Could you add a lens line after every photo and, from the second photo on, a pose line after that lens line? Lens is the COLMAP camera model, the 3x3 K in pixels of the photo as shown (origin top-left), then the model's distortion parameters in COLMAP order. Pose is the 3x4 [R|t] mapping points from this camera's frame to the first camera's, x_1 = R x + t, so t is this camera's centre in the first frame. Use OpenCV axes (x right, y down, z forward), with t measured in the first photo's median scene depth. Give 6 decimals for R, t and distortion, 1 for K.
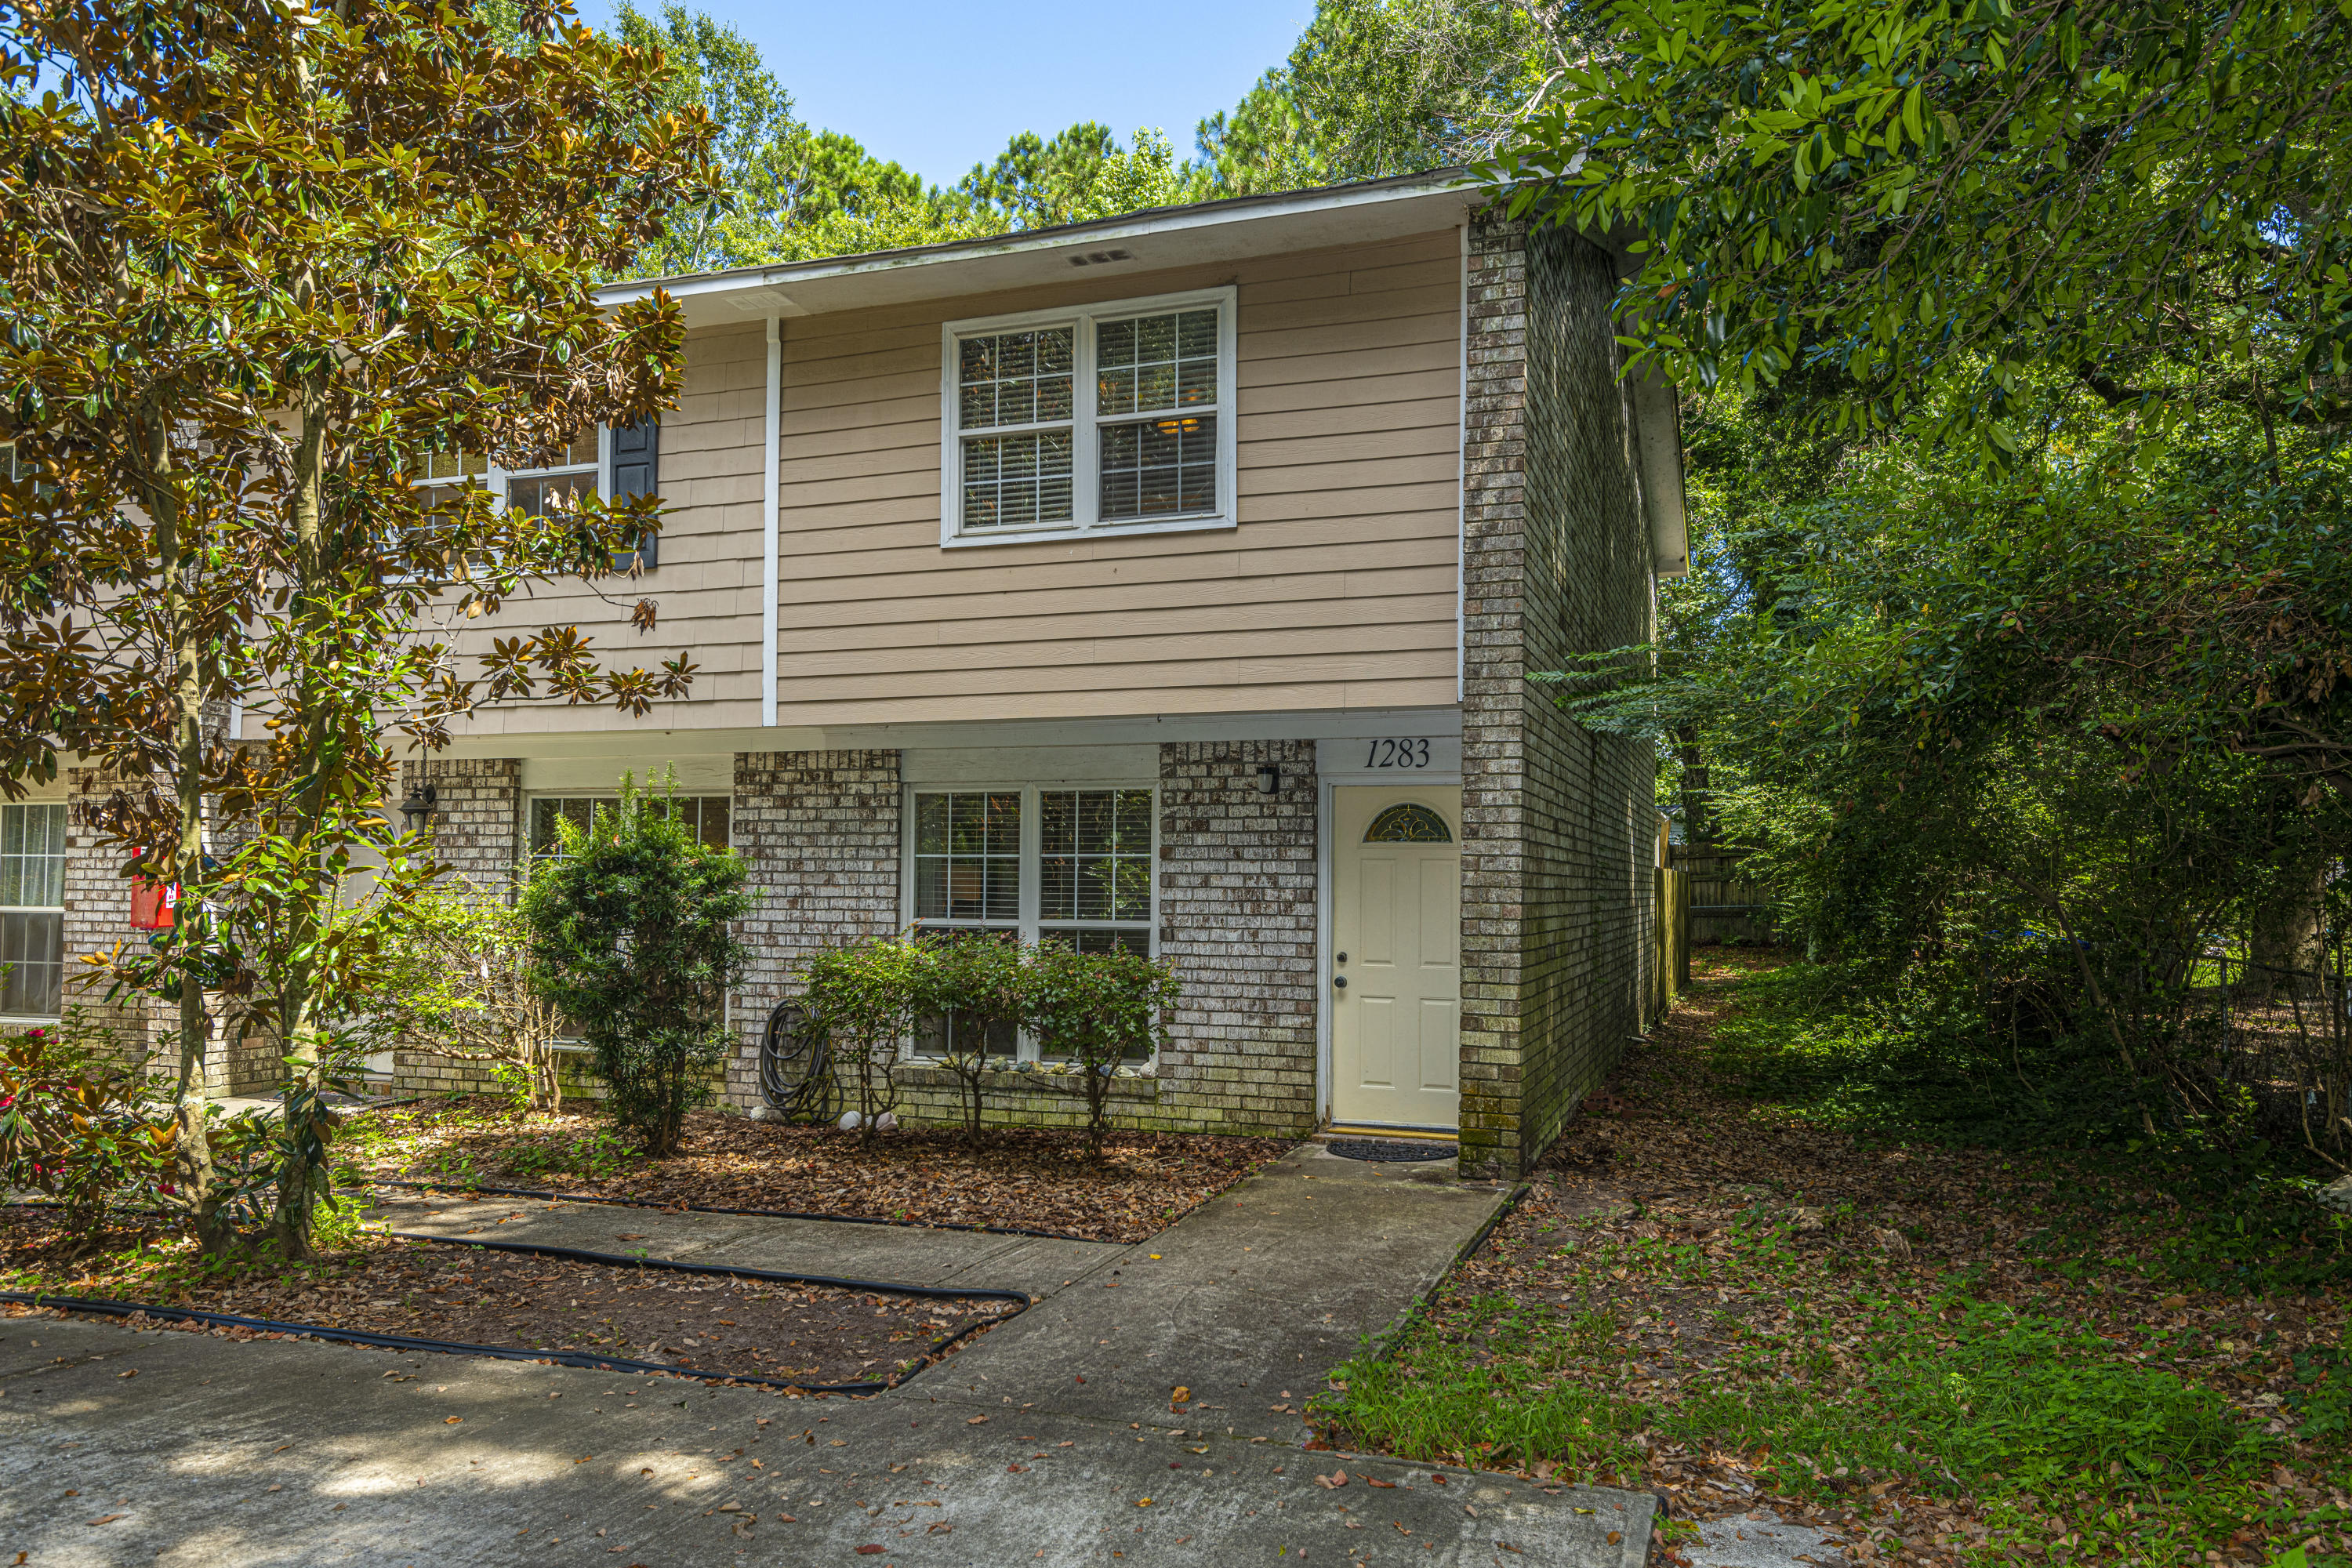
lens RADIAL K [[1421.9, 0, 1173.6], [0, 1421.9, 801.1], [0, 0, 1]] dist [0.023492, -0.004722]
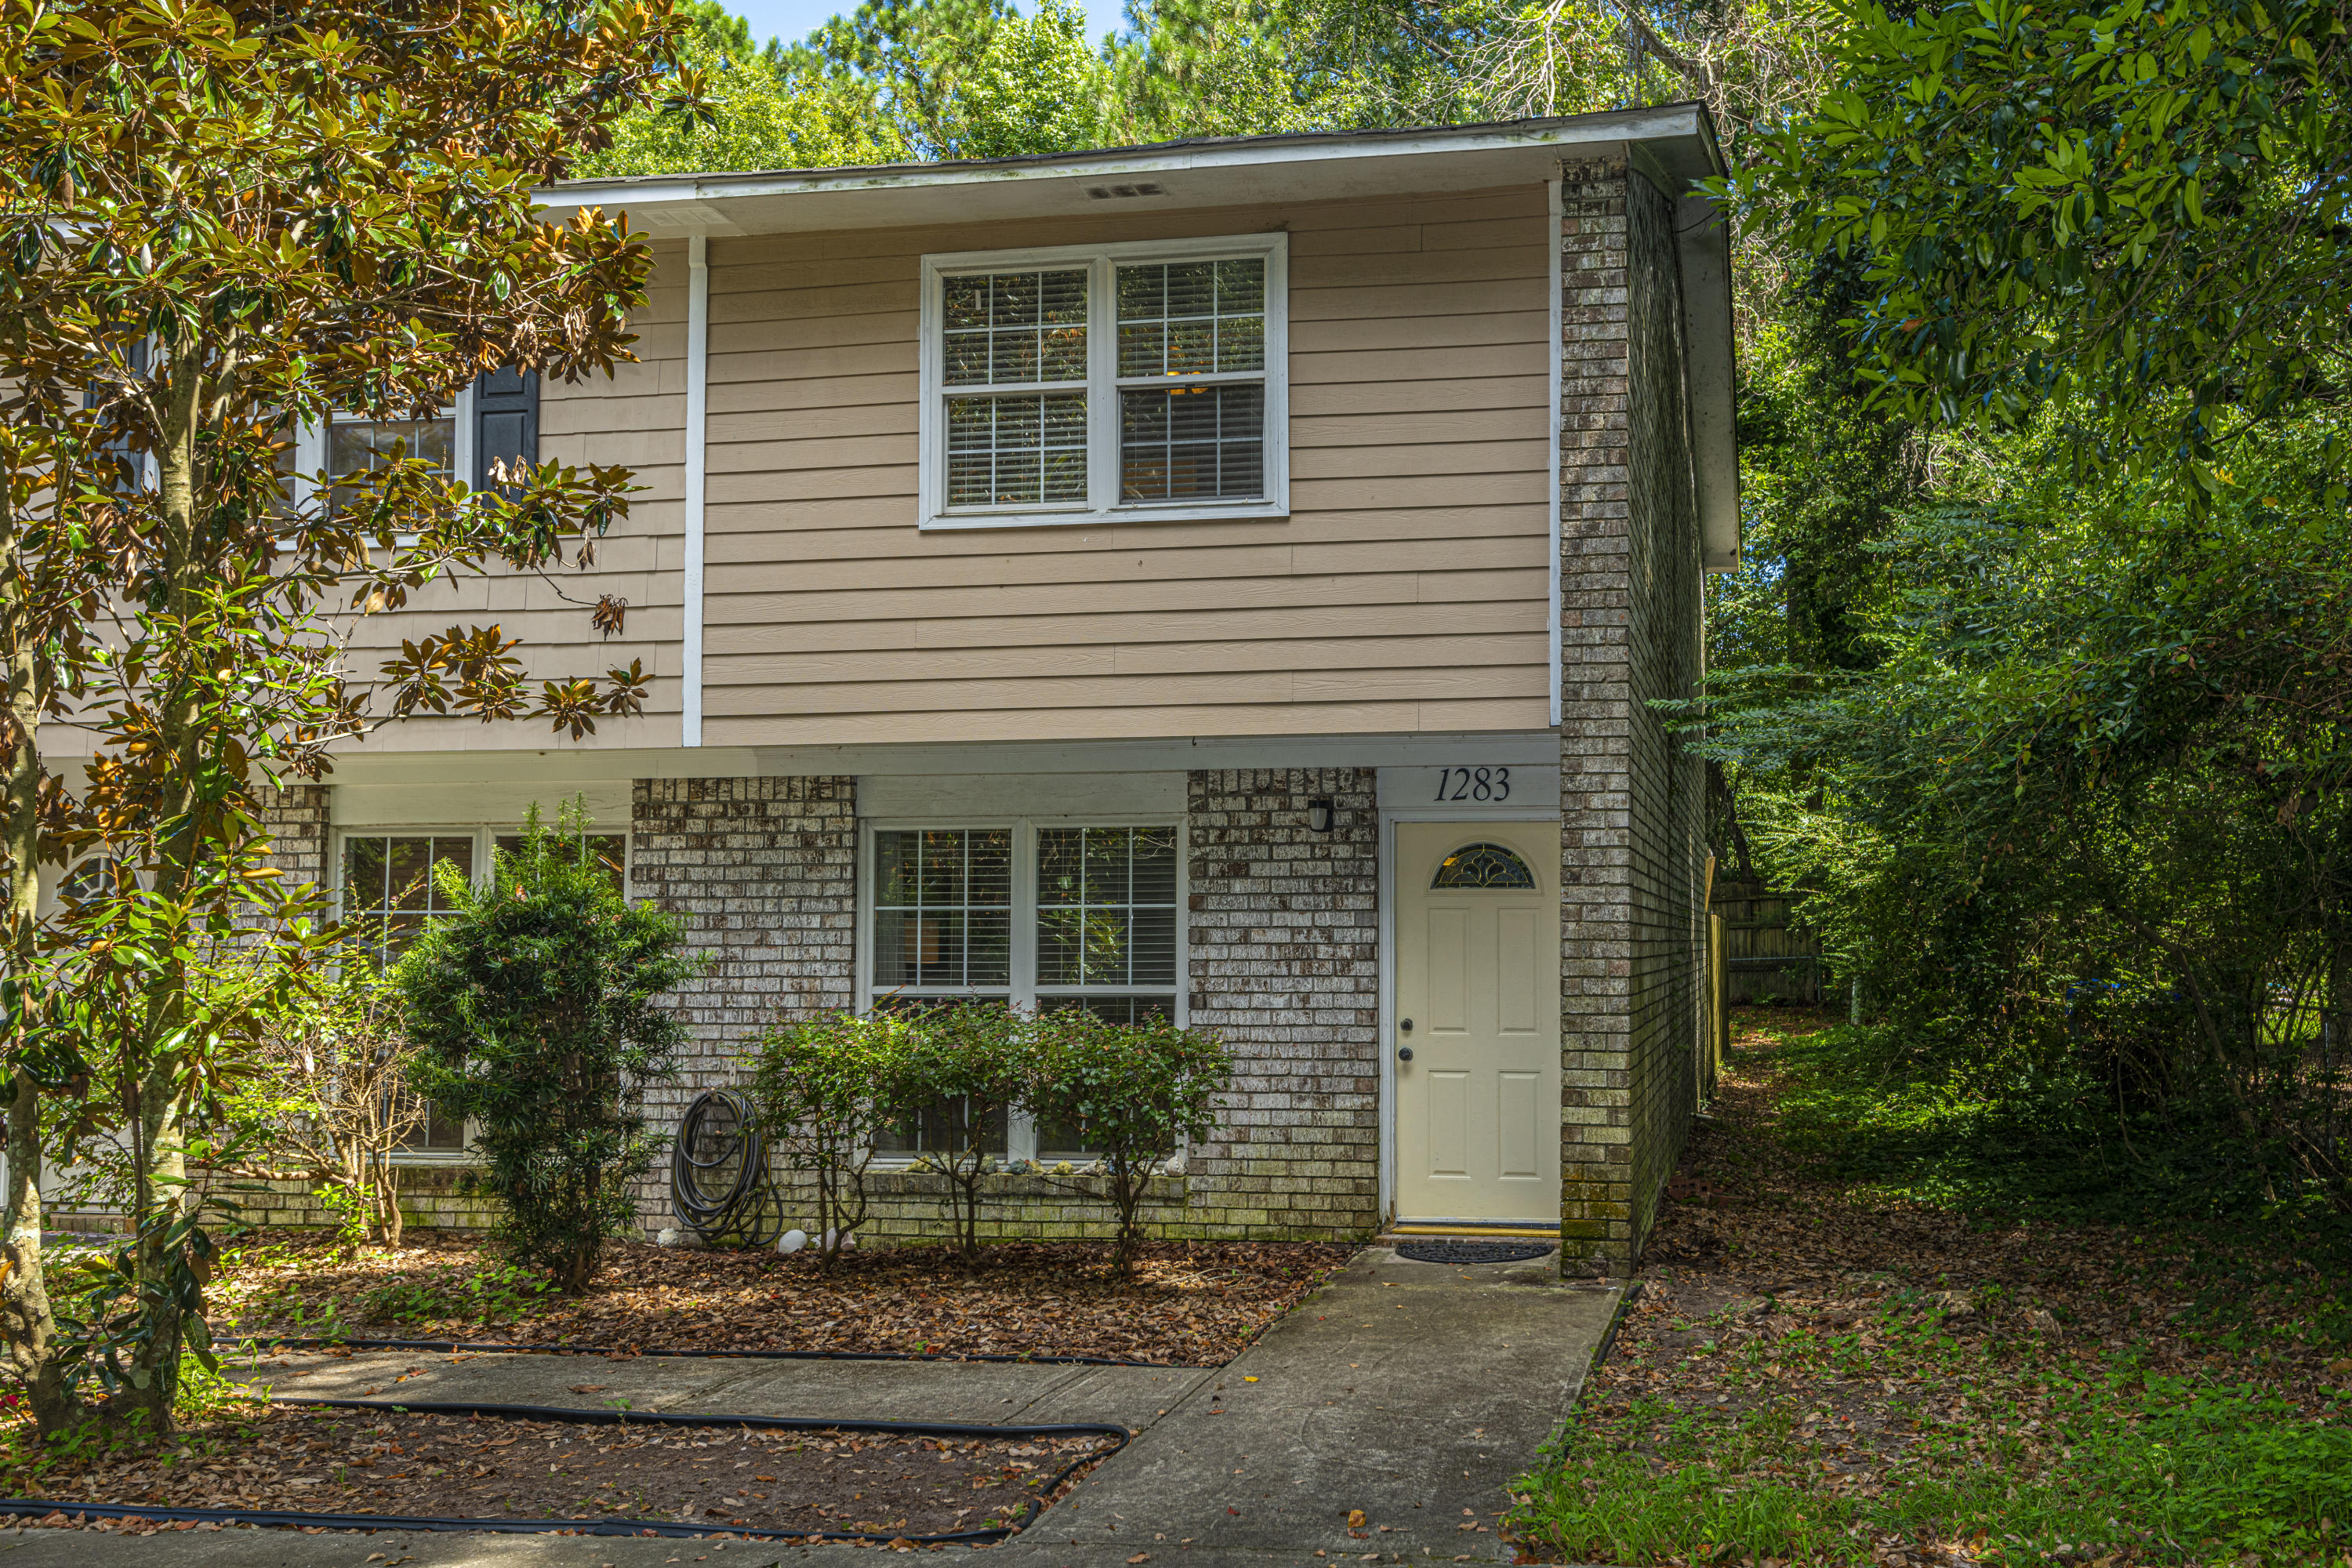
lens RADIAL K [[1964.9, 0, 1176.6], [0, 1964.9, 780.1], [0, 0, 1]] dist [0.016007, 0.007529]
pose [[0.986732, 0.002501, 0.162336, -0.219859], [0.000842, 0.999789, -0.020522, -0.012655], [-0.162353, 0.020386, 0.986522, -0.142367]]
